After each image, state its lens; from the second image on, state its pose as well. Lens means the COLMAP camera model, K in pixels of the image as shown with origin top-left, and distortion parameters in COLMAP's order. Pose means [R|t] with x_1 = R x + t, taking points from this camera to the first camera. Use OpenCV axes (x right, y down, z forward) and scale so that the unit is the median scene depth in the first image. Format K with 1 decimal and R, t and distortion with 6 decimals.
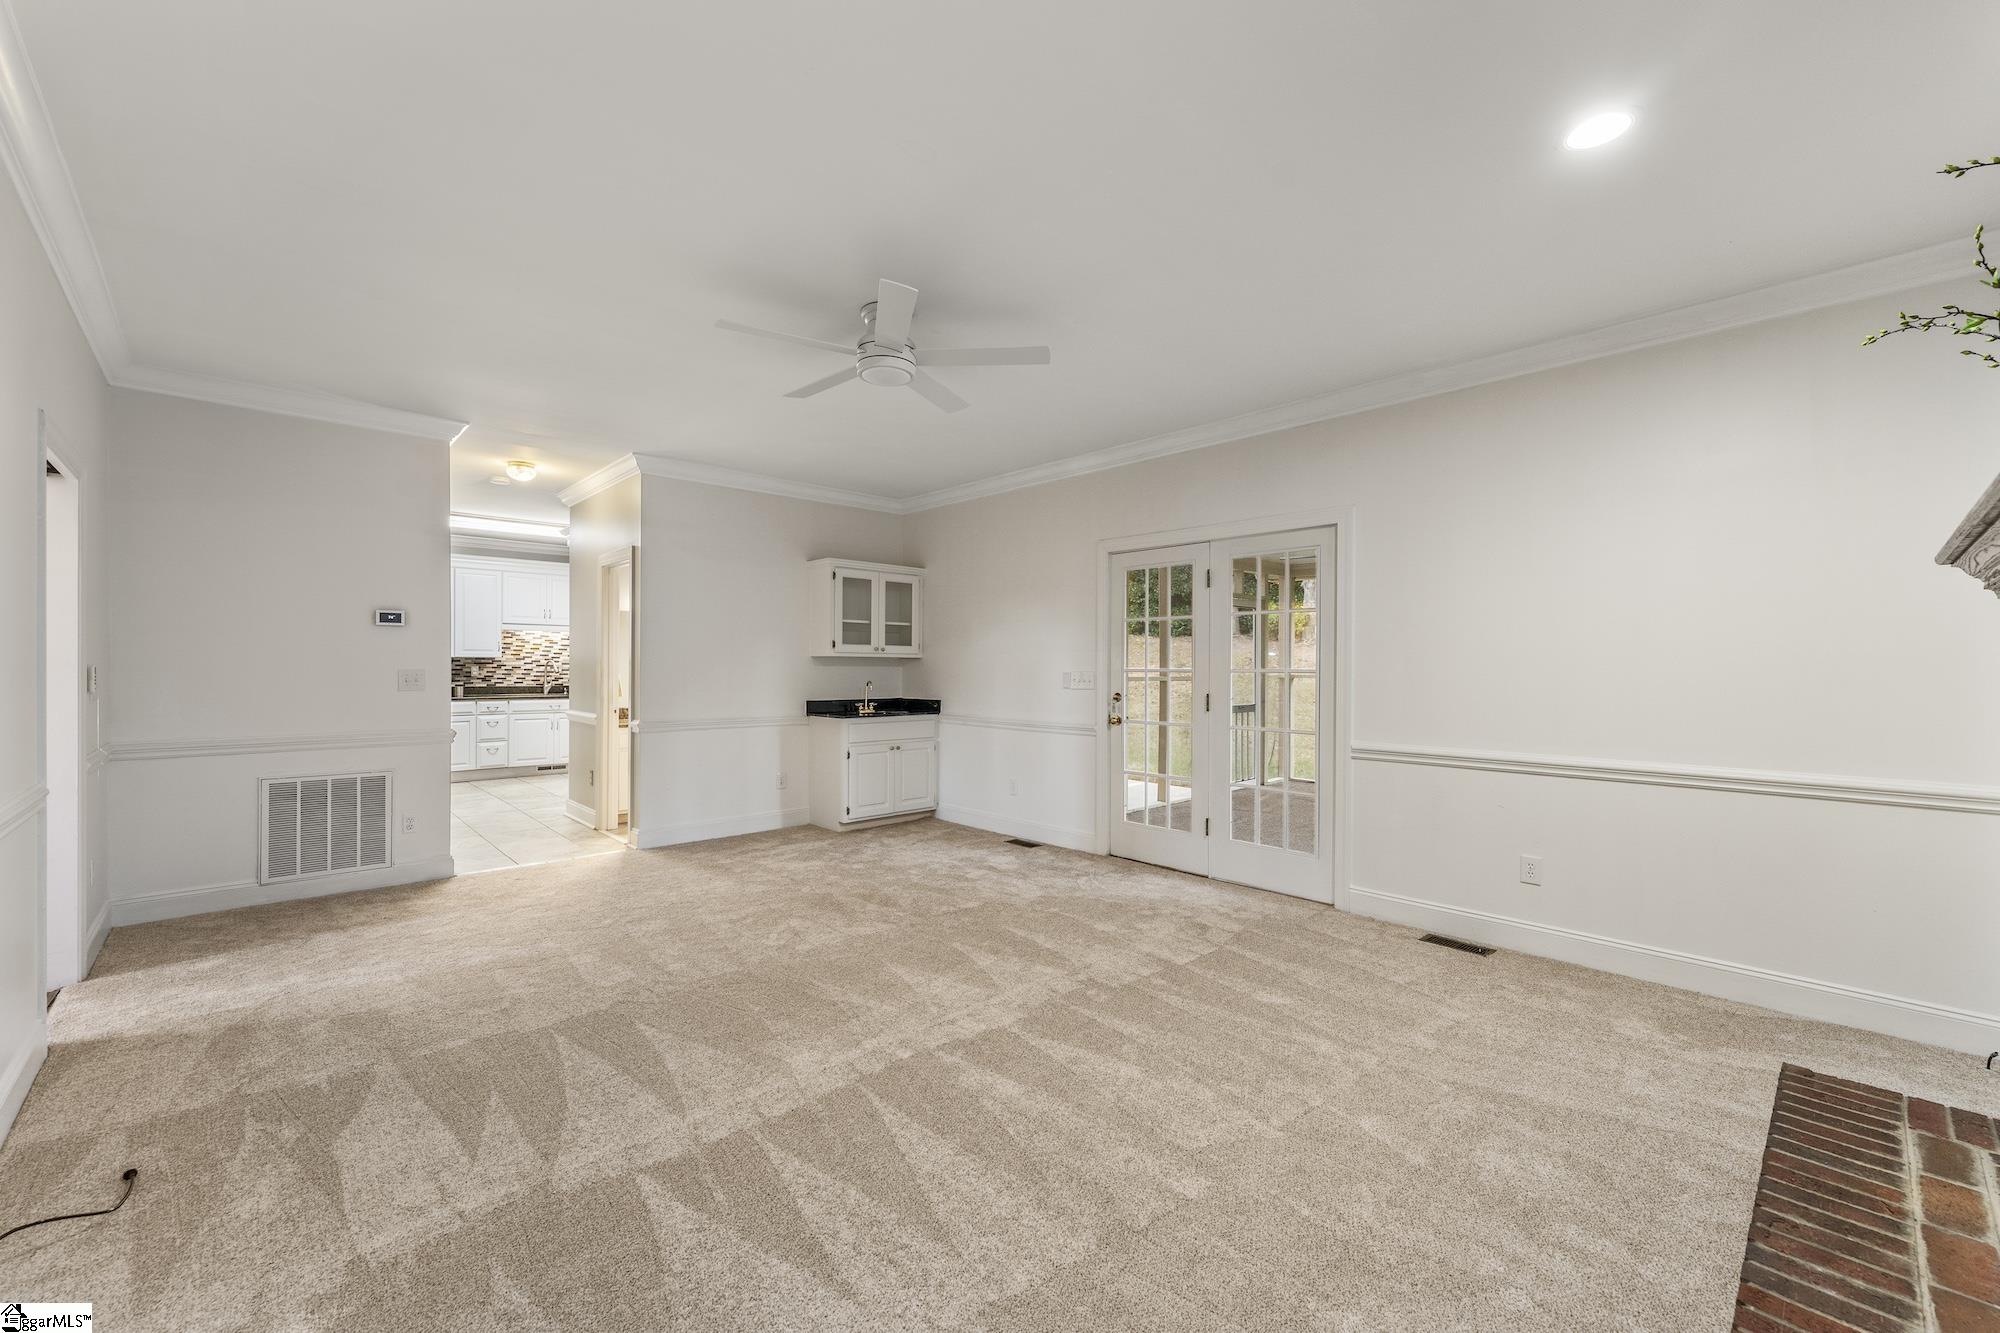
lens RADIAL K [[791.7, 0, 991.2], [0, 791.7, 664.4], [0, 0, 1]] dist [0.004366, -0.000553]
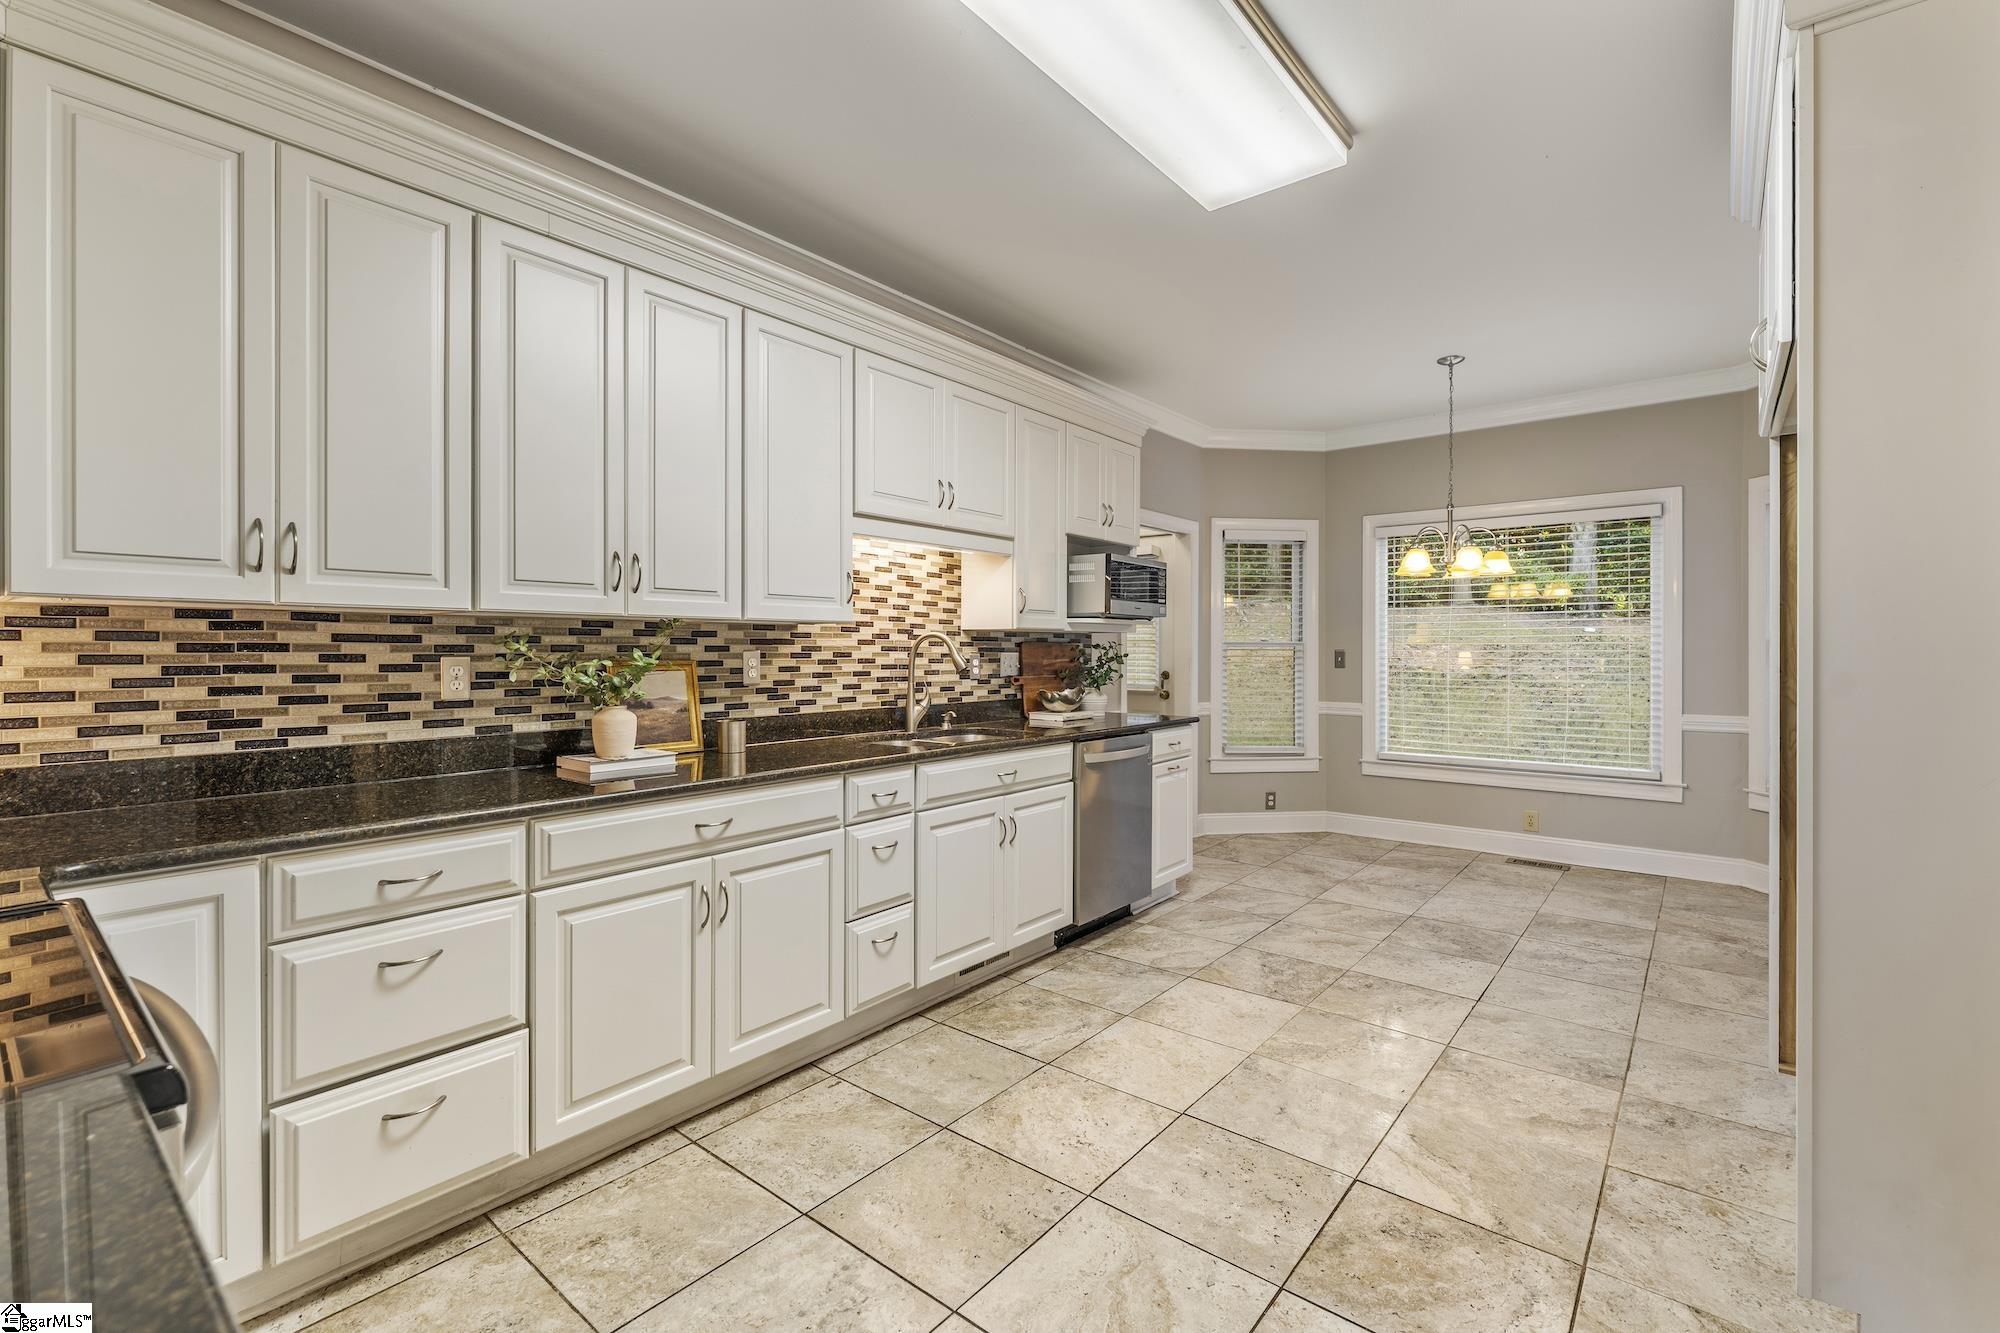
lens RADIAL K [[874.3, 0, 996.5], [0, 874.3, 653.8], [0, 0, 1]] dist [-0.001197, -0.001025]
pose [[0.991695, -0.001881, 0.128597, -0.589287], [0.000843, 0.999967, 0.008128, 0.000460], [-0.128608, -0.007952, 0.991664, 0.636292]]
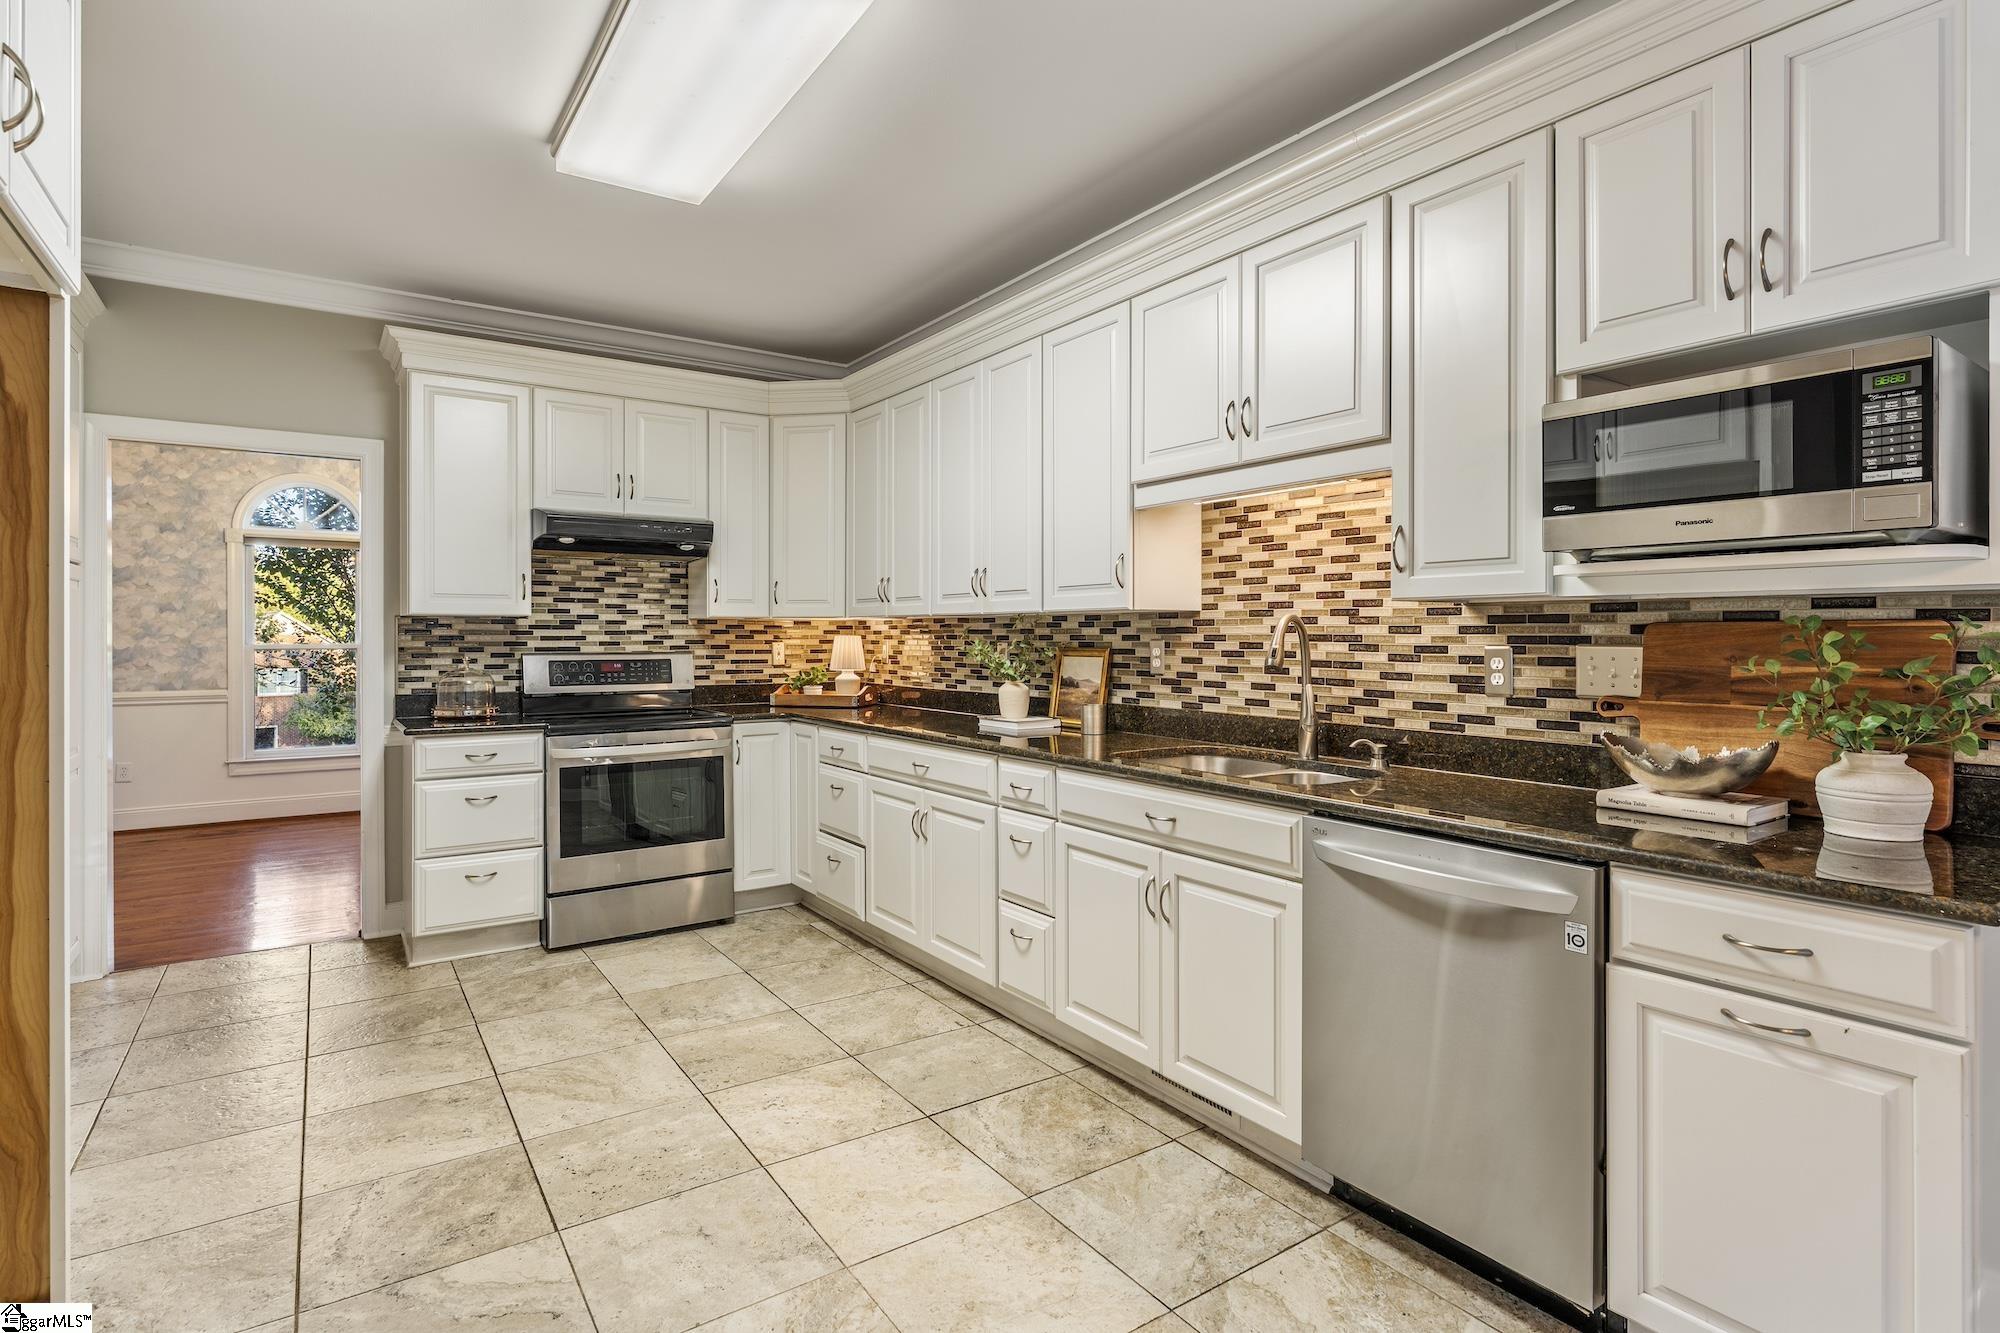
lens RADIAL K [[972.1, 0, 978.6], [0, 972.1, 638.2], [0, 0, 1]] dist [-0.001119, -0.001009]
pose [[-0.156266, -0.001190, -0.987714, -0.267147], [0.000776, 0.999999, -0.001327, 0.001749], [0.987715, -0.000974, -0.156264, 0.973005]]
